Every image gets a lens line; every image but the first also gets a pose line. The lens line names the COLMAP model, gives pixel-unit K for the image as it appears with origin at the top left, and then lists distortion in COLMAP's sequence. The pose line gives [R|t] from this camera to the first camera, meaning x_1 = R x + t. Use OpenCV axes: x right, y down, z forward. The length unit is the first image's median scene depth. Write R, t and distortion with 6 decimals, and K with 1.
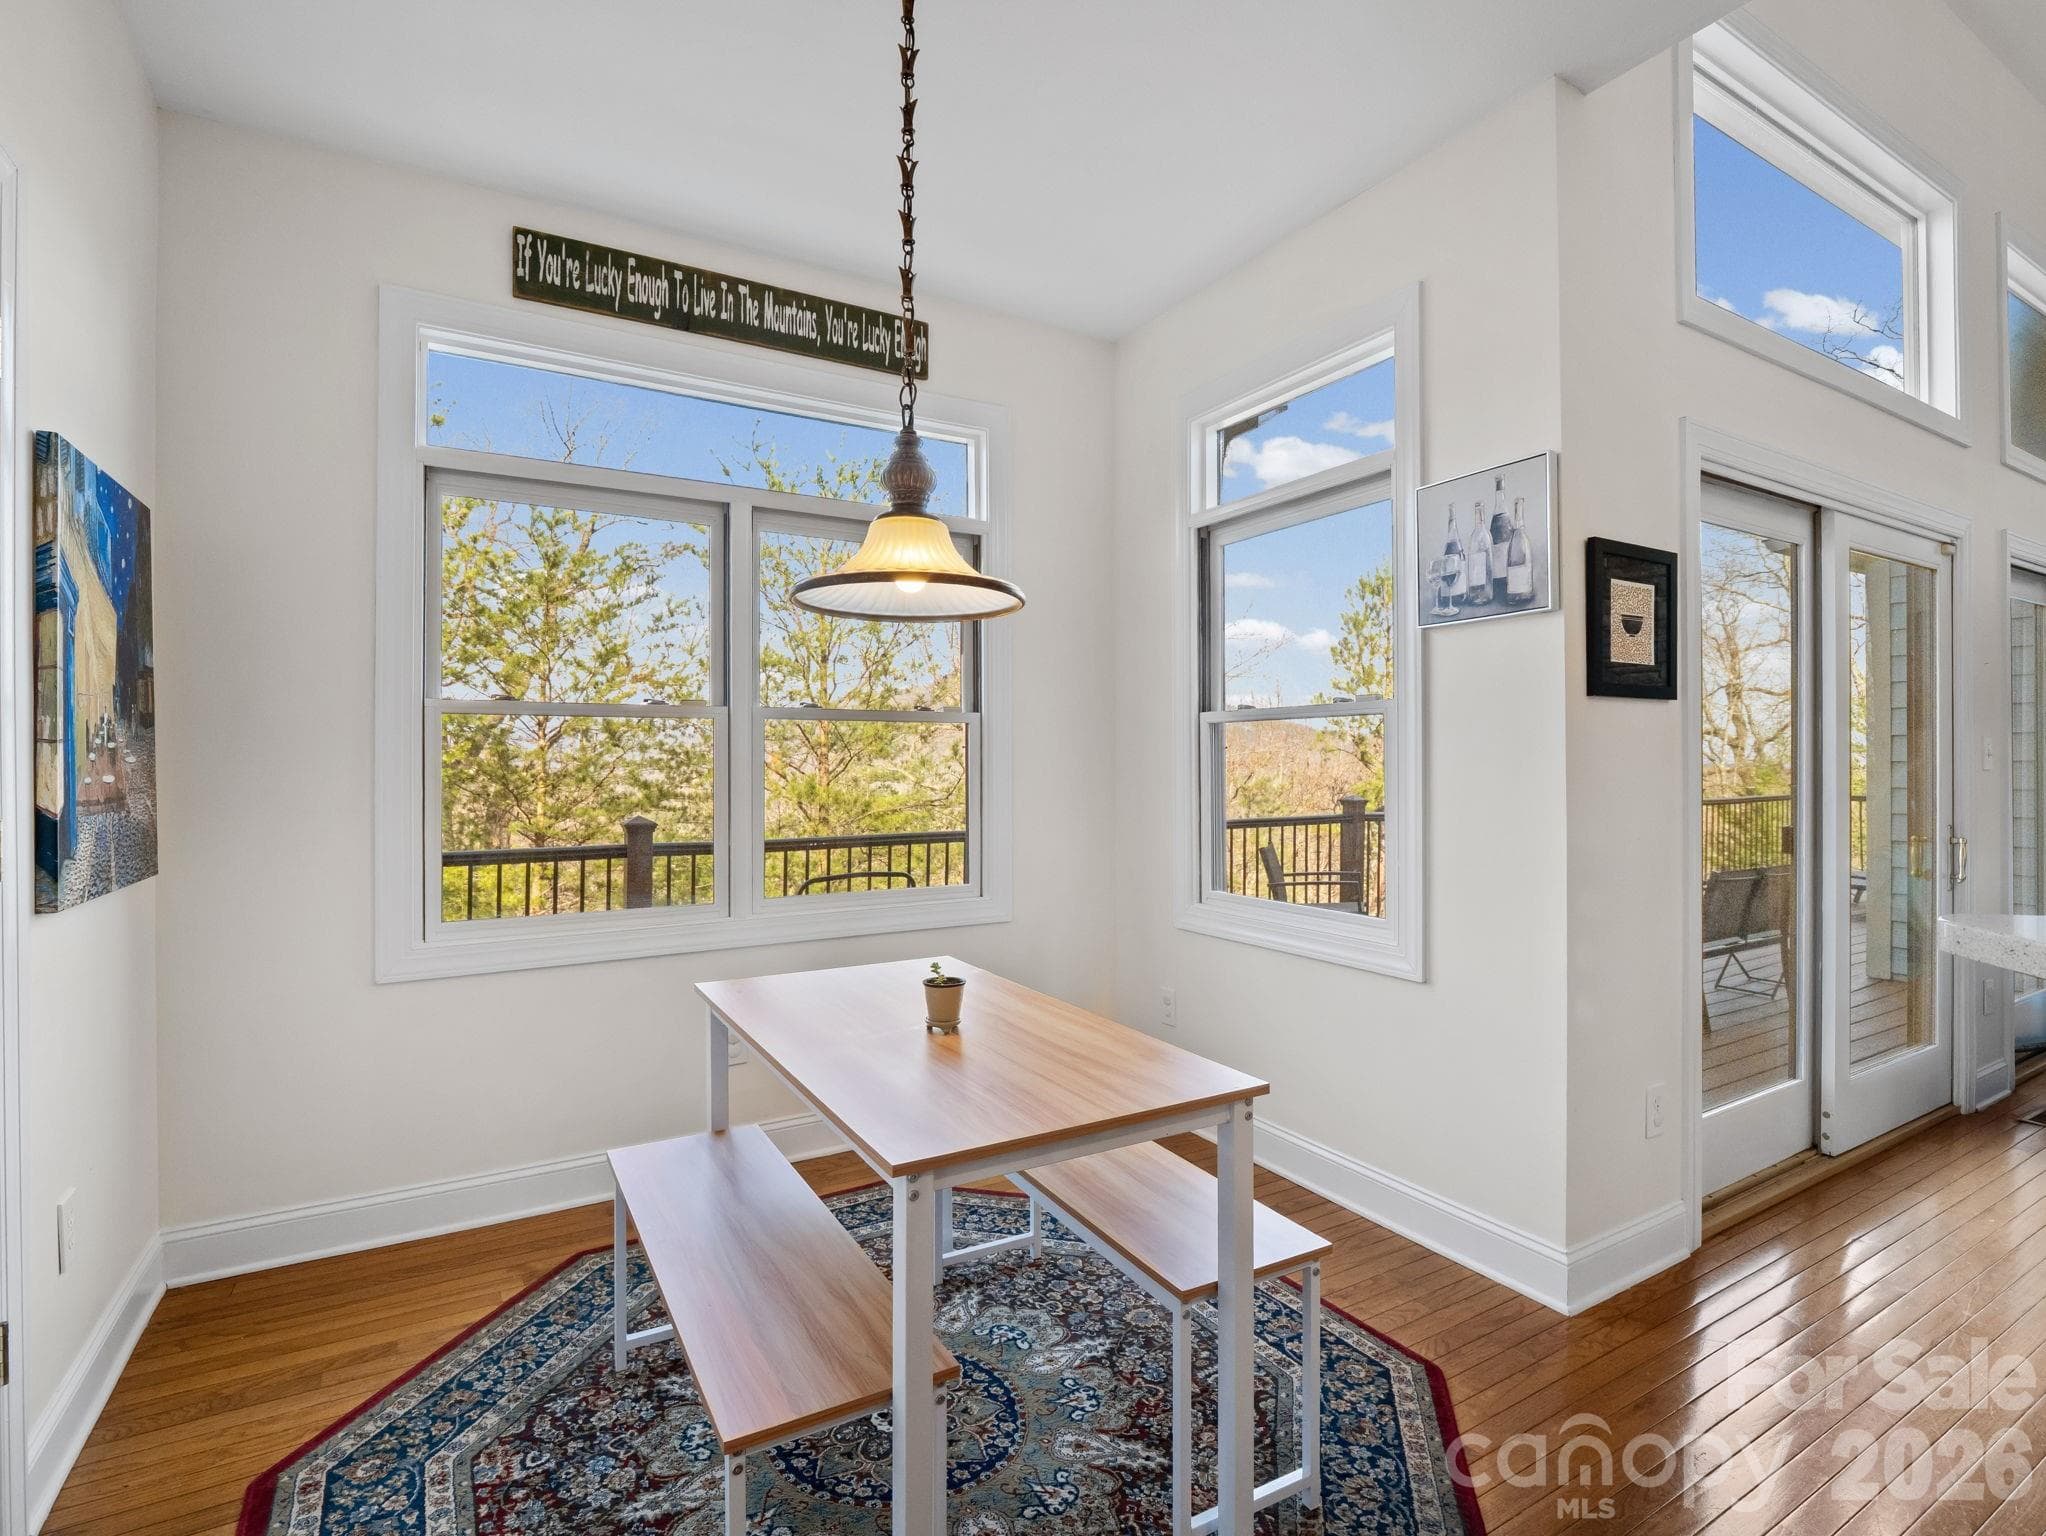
lens RADIAL K [[996.1, 0, 1014.9], [0, 996.1, 772.6], [0, 0, 1]] dist [-0.015557, -0.000633]
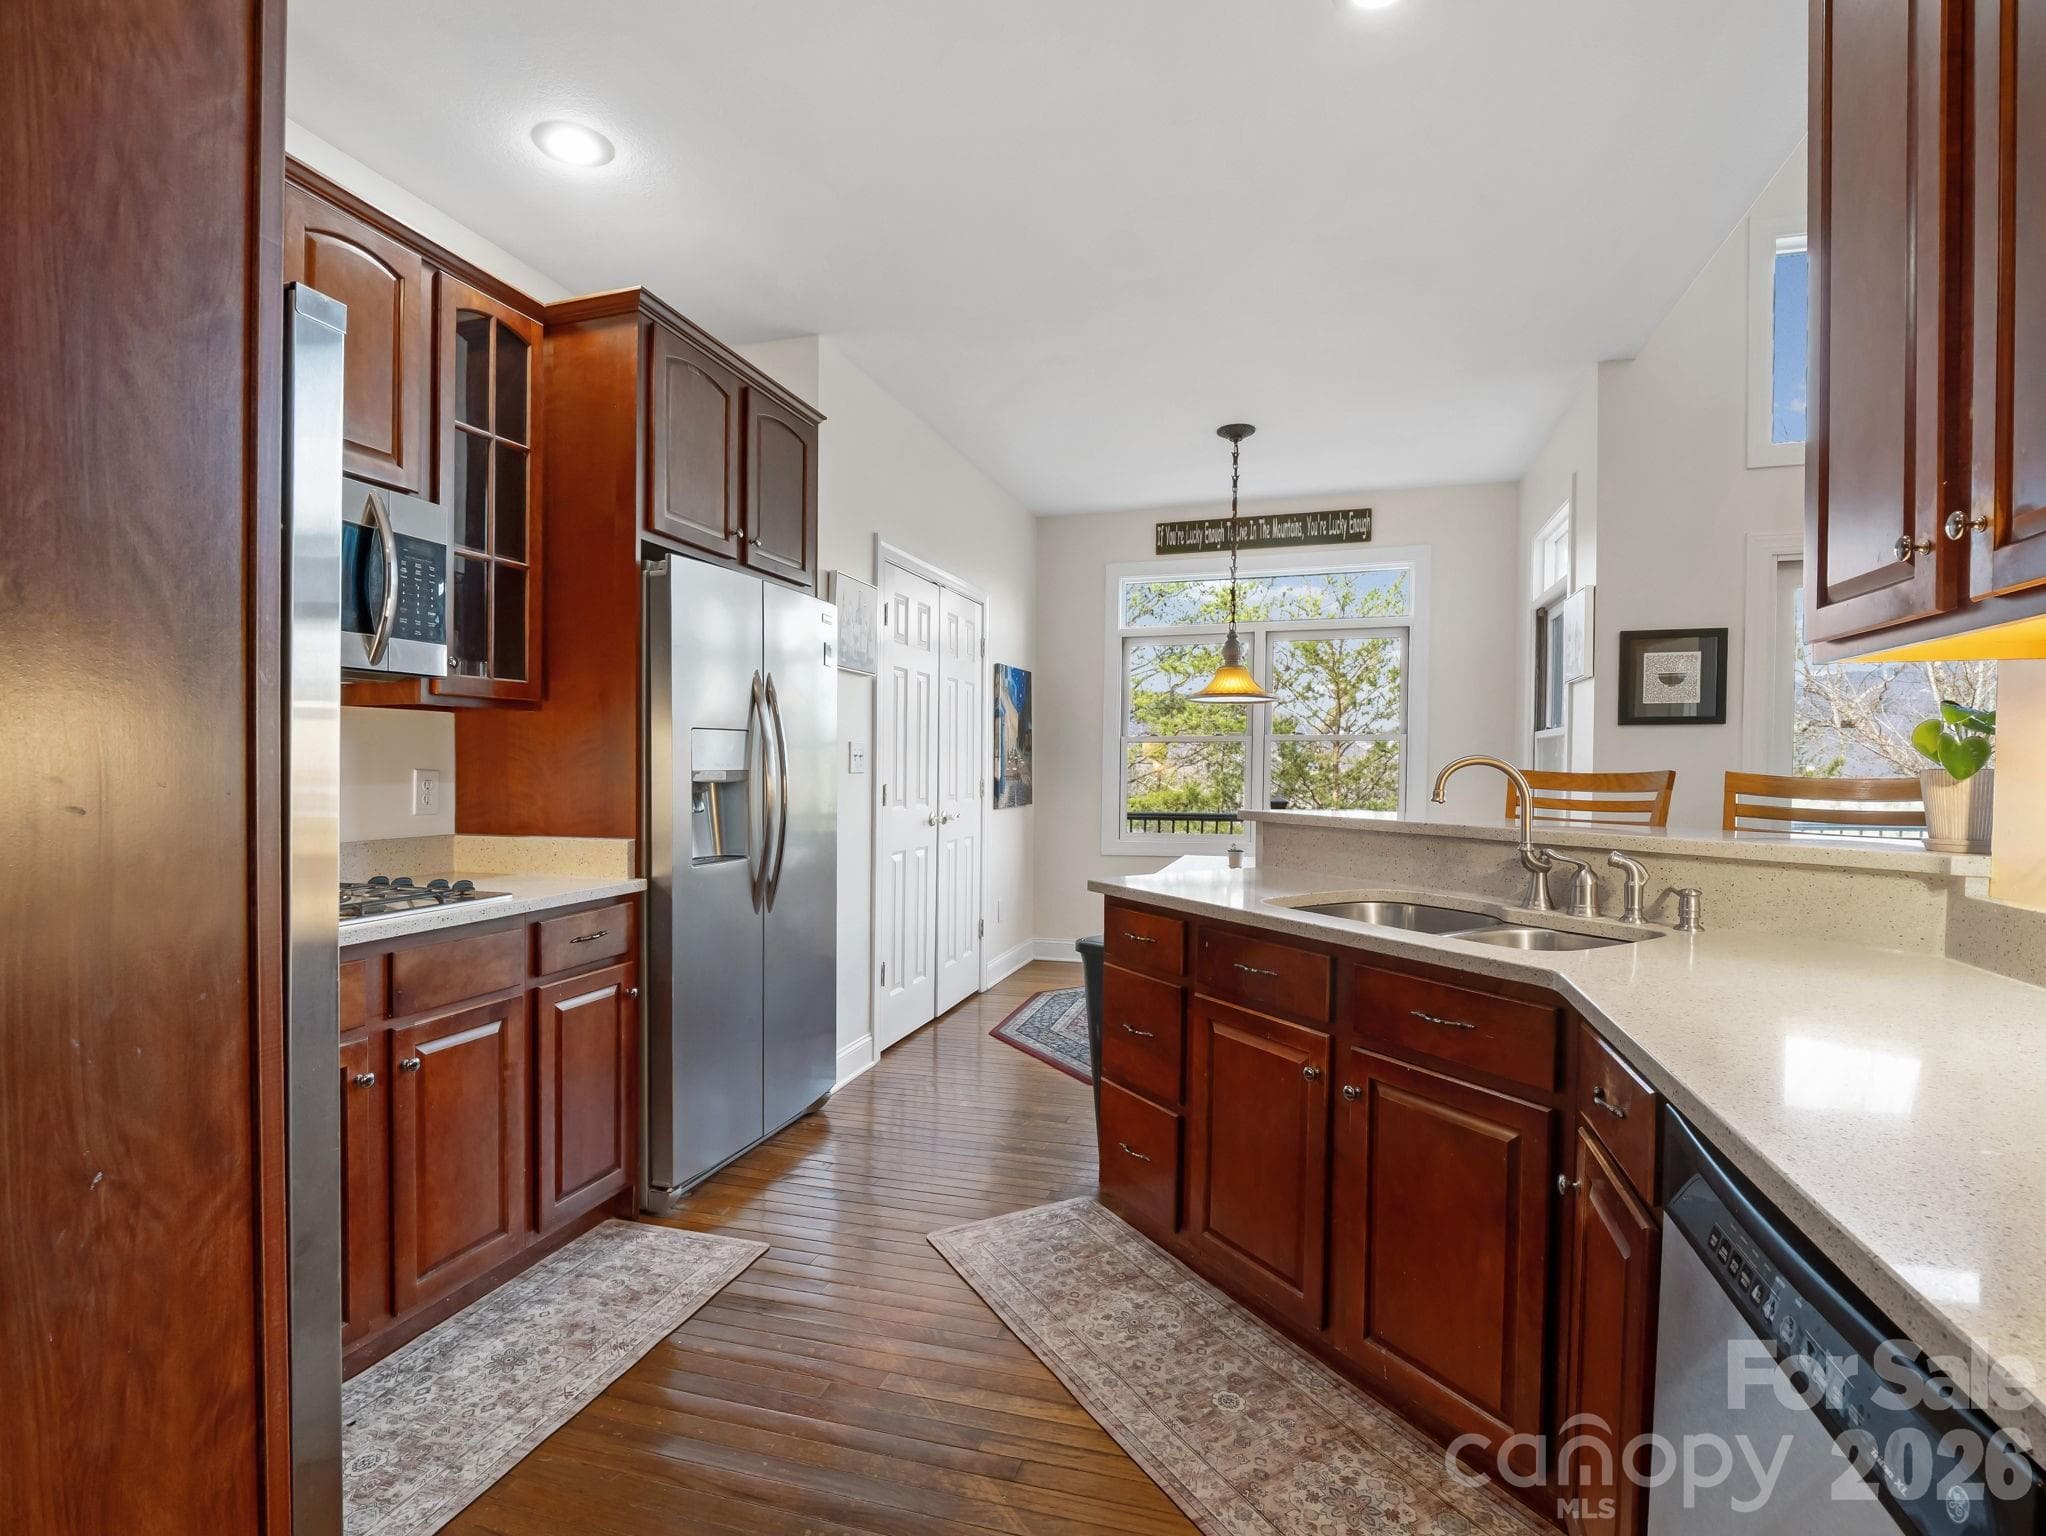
lens RADIAL K [[996.1, 0, 1032.4], [0, 996.1, 771.6], [0, 0, 1]] dist [-0.015557, -0.000633]
pose [[0.683752, 0.006989, -0.729681, 0.942981], [-0.008001, 0.999966, 0.002081, 0.005011], [0.729670, 0.004415, 0.683785, -0.737863]]
